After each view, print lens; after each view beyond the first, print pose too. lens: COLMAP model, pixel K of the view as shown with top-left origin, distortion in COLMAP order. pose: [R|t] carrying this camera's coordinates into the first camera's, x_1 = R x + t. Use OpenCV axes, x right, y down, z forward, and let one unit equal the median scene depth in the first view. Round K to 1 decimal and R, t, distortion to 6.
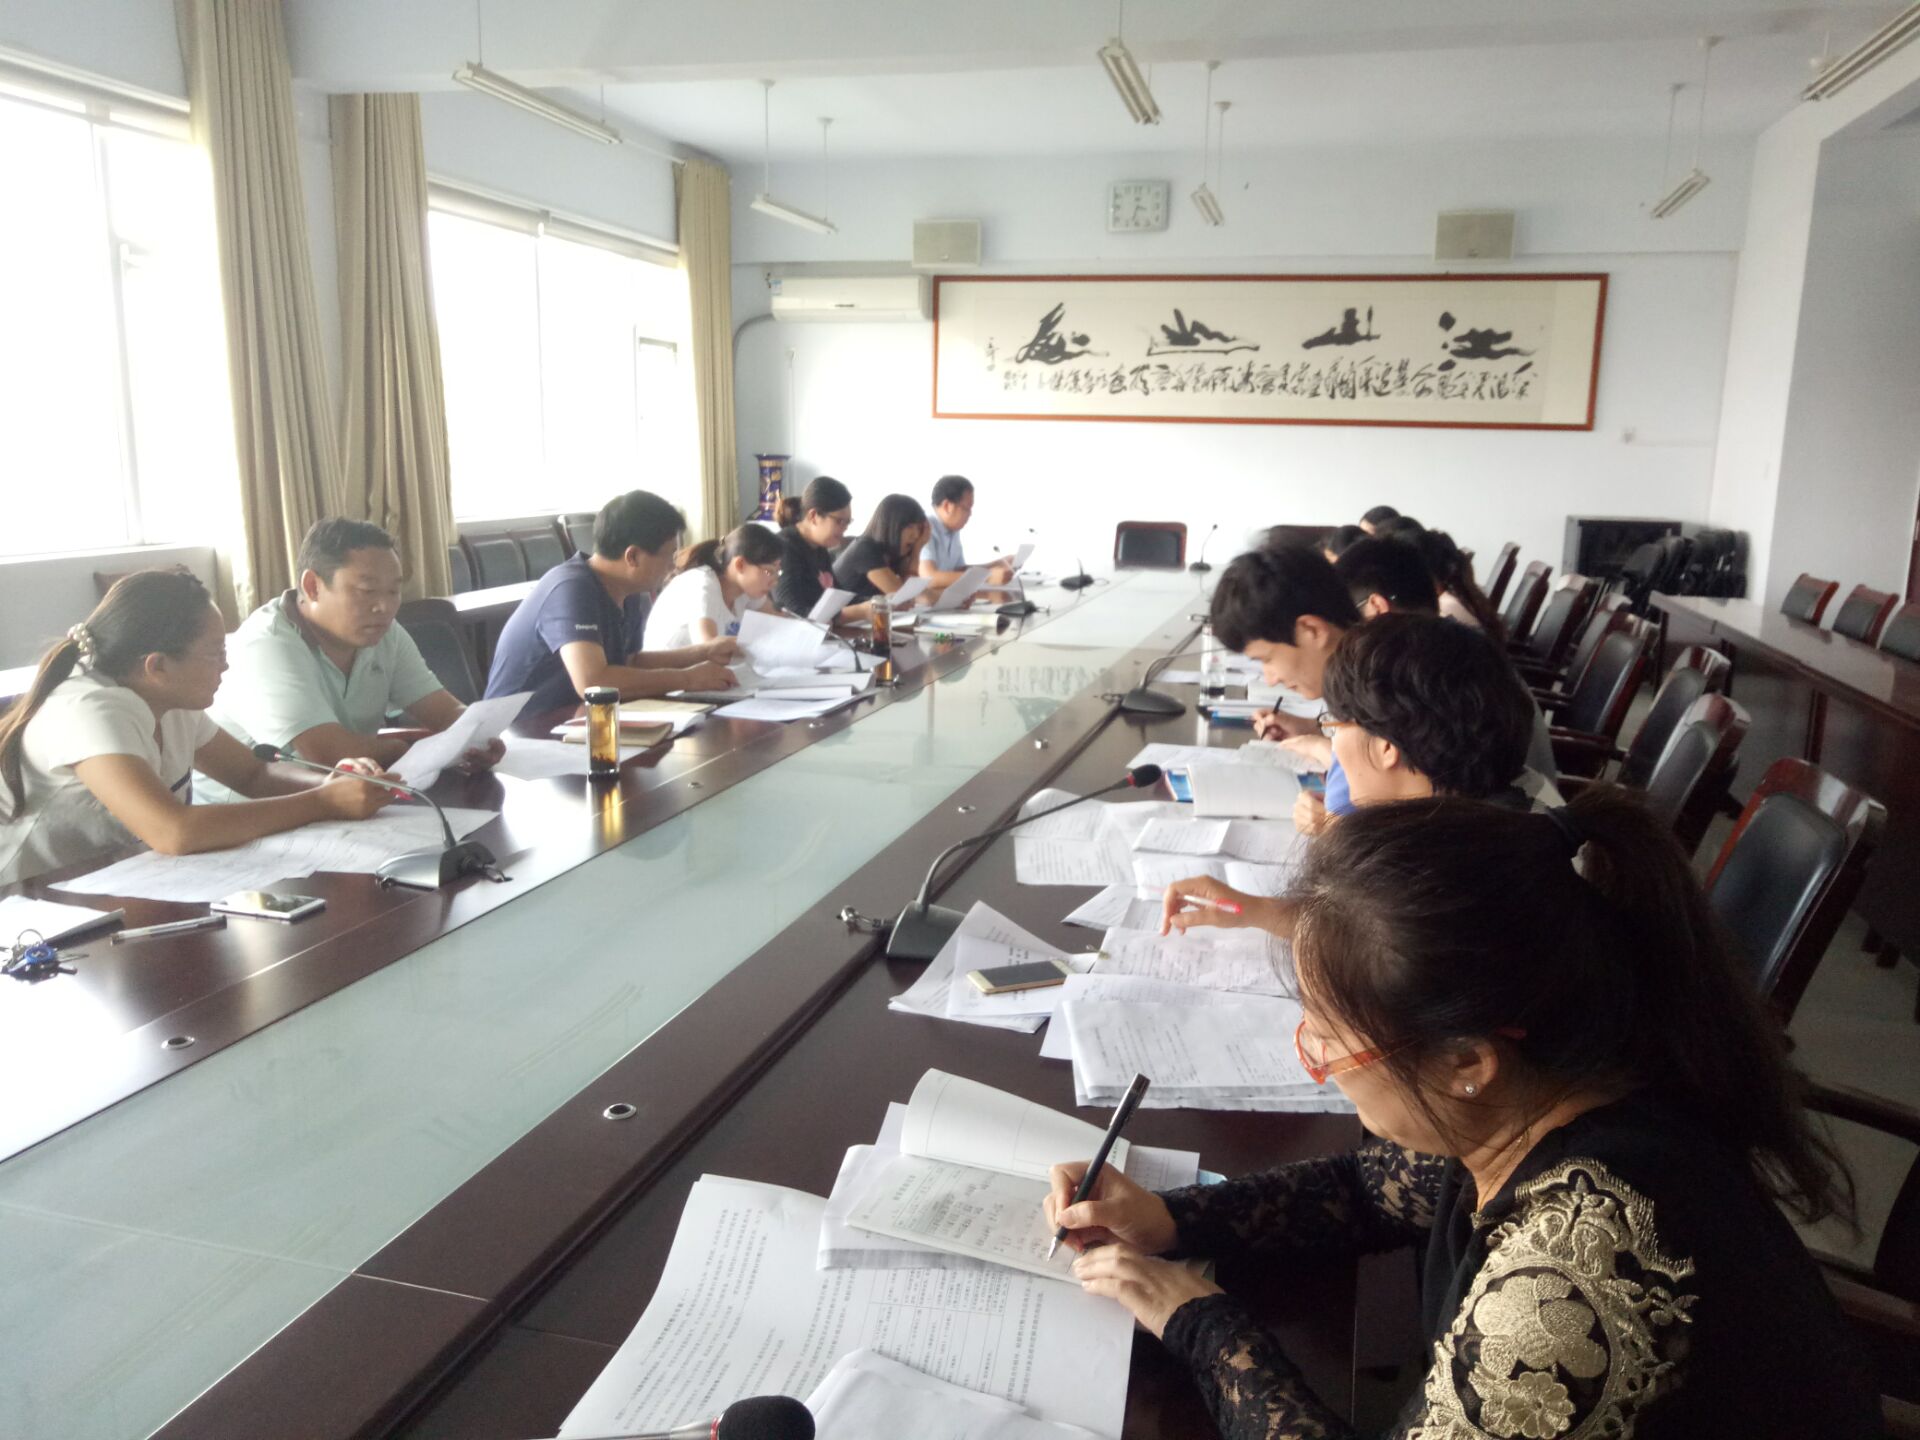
lens RADIAL K [[1412.1, 0, 966.3], [0, 1412.1, 732.0], [0, 0, 1]] dist [0.001658, -0.005029]
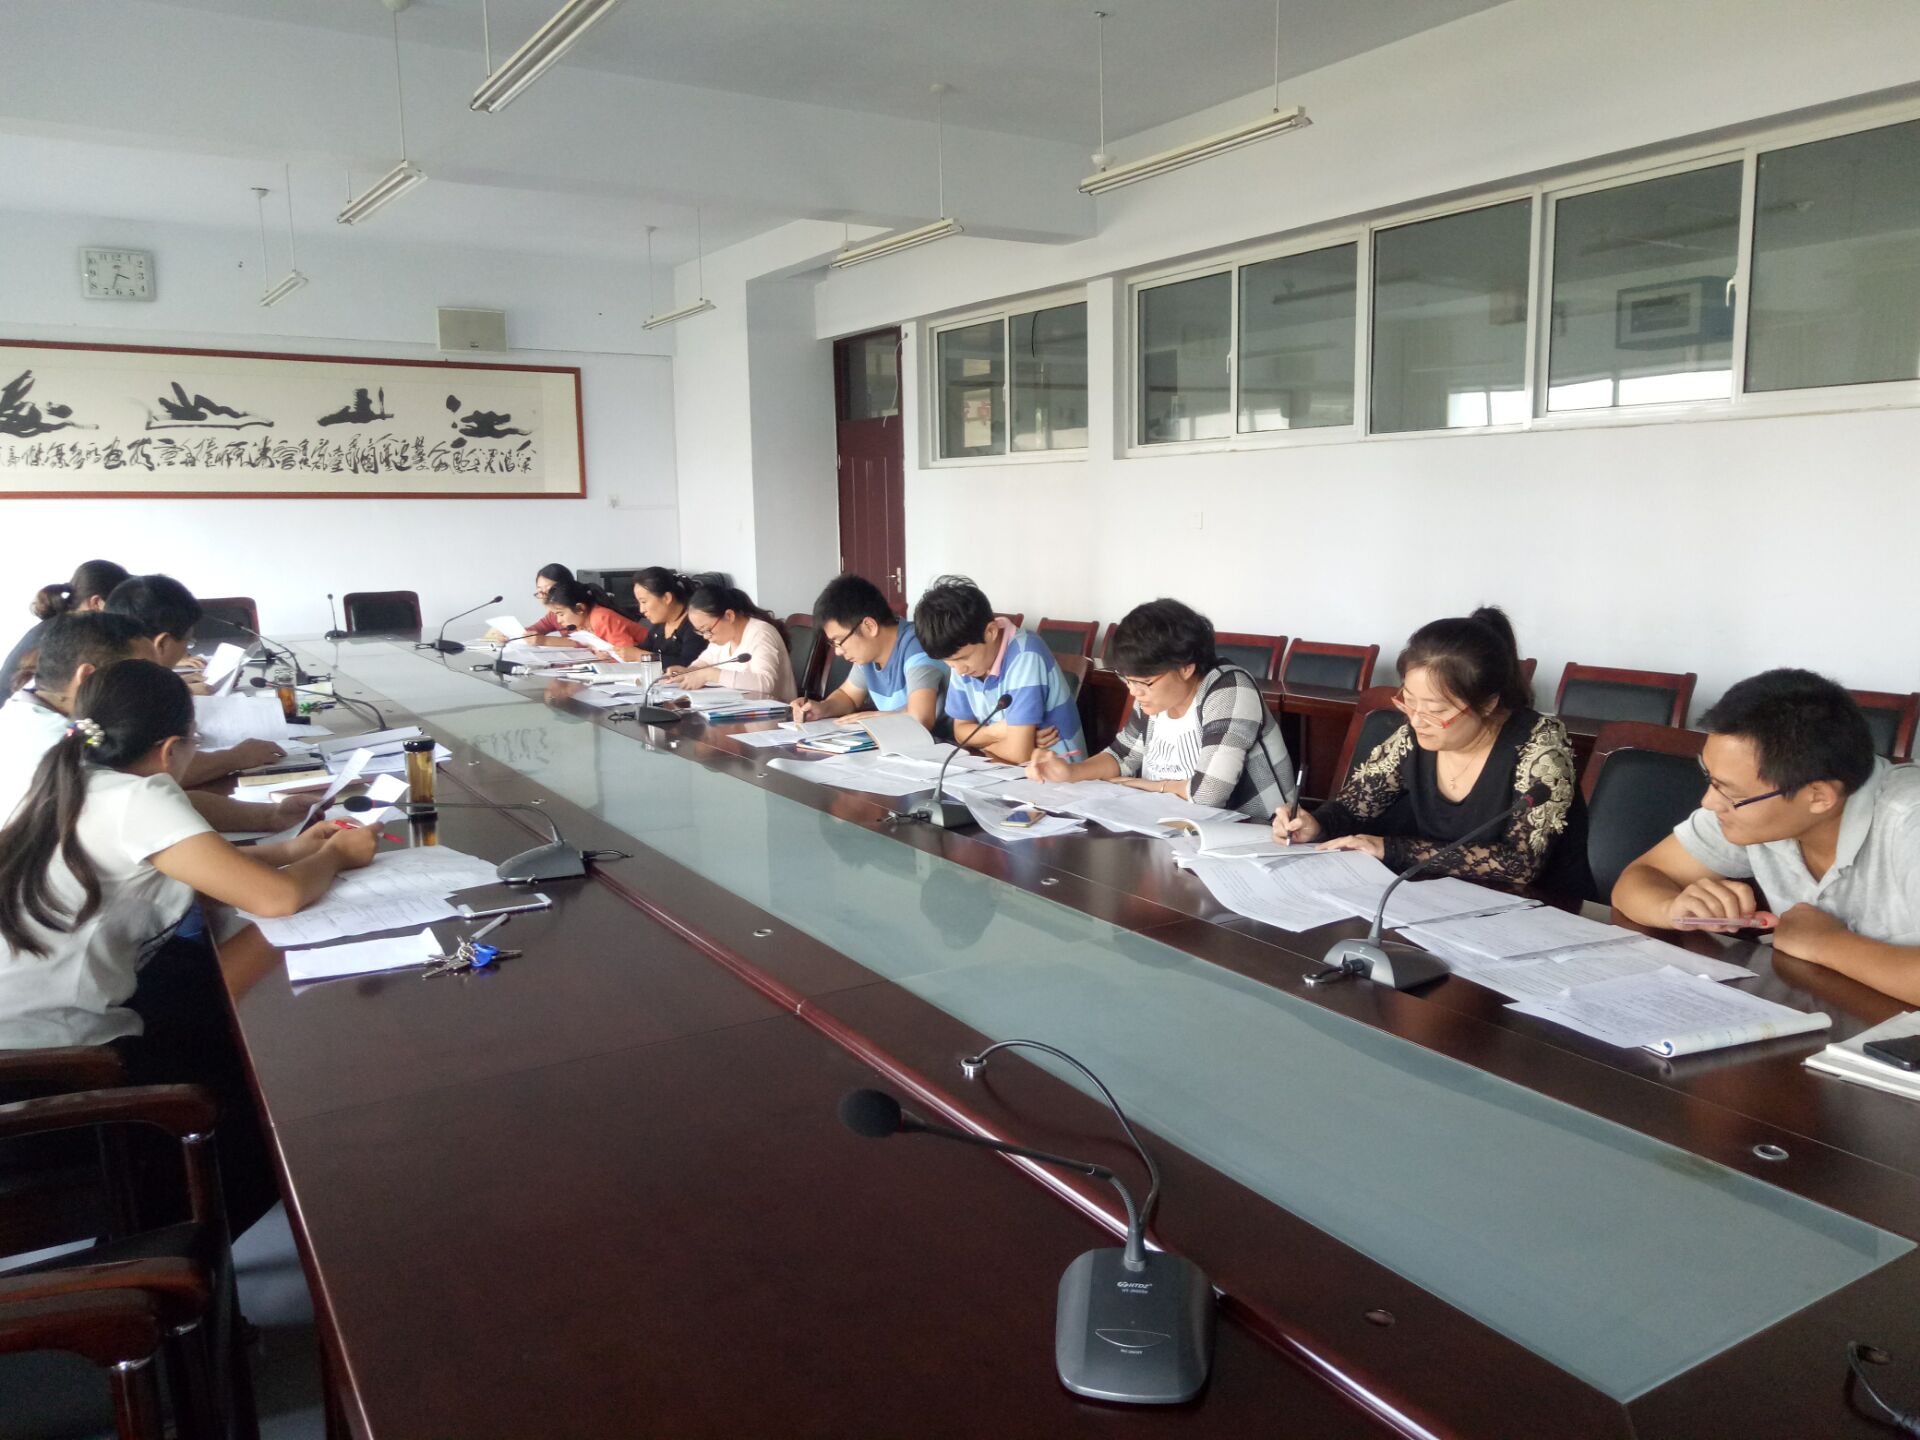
lens RADIAL K [[1412.1, 0, 946.3], [0, 1412.1, 712.7], [0, 0, 1]] dist [0.001658, -0.005029]
pose [[0.698469, -0.125843, 0.704489, -0.194894], [0.167693, 0.985790, 0.009833, 0.001862], [-0.695715, 0.111270, 0.709647, -0.026408]]
